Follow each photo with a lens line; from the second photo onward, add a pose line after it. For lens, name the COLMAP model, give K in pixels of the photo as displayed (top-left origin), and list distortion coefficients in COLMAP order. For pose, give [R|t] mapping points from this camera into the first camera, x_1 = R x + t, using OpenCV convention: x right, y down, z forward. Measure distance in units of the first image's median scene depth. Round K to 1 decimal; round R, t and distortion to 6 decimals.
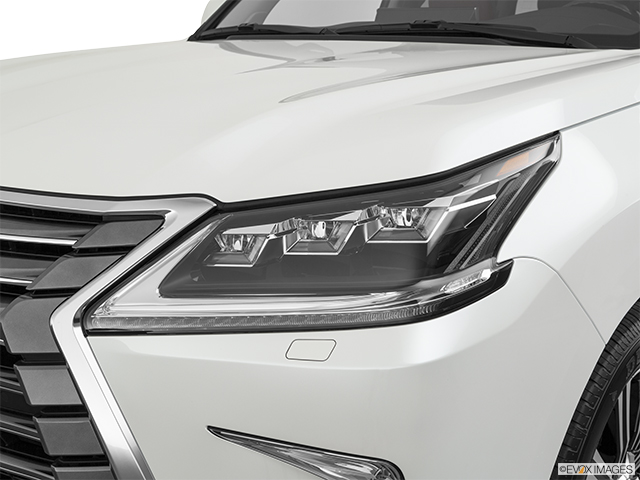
lens RADIAL K [[820.5, 0, 325.4], [0, 820.5, 237.2], [0, 0, 1]] dist [0.037831, 0.000000]
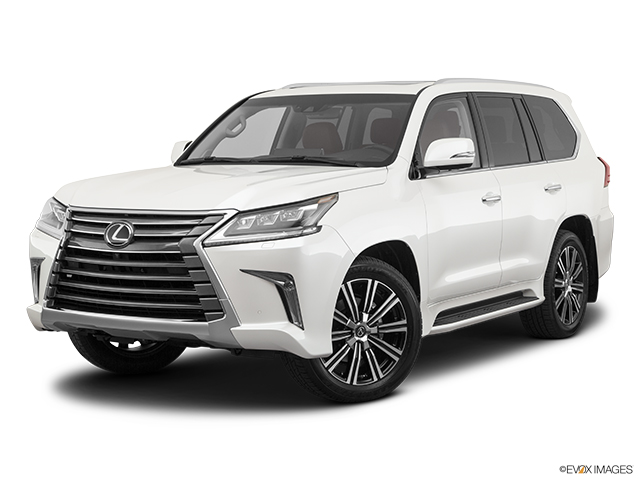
lens RADIAL K [[1225.7, 0, 322.5], [0, 1225.7, 239.4], [0, 0, 1]] dist [-0.078952, 0.000000]
pose [[0.992418, -0.019255, 0.121389, -0.417249], [0.039506, 0.985215, -0.166703, 0.975601], [-0.116385, 0.170235, 0.978506, -4.194955]]
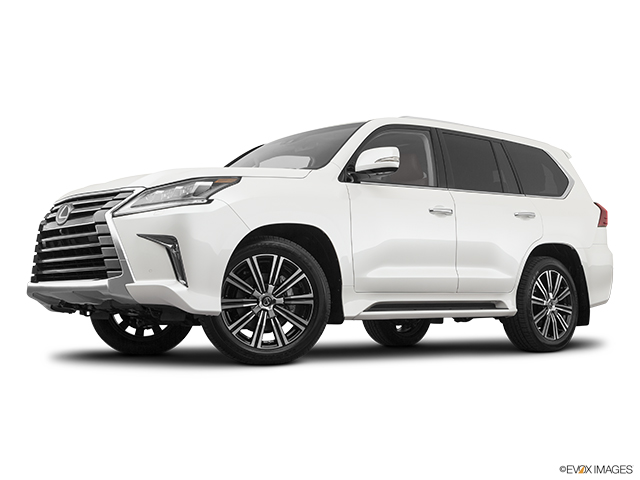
lens RADIAL K [[835.9, 0, 324.4], [0, 835.9, 243.1], [0, 0, 1]] dist [0.001325, 0.000000]
pose [[0.987447, -0.021310, -0.156509, 1.421734], [-0.027899, 0.951748, -0.305609, 1.495096], [0.155470, 0.306139, 0.939206, -2.757404]]
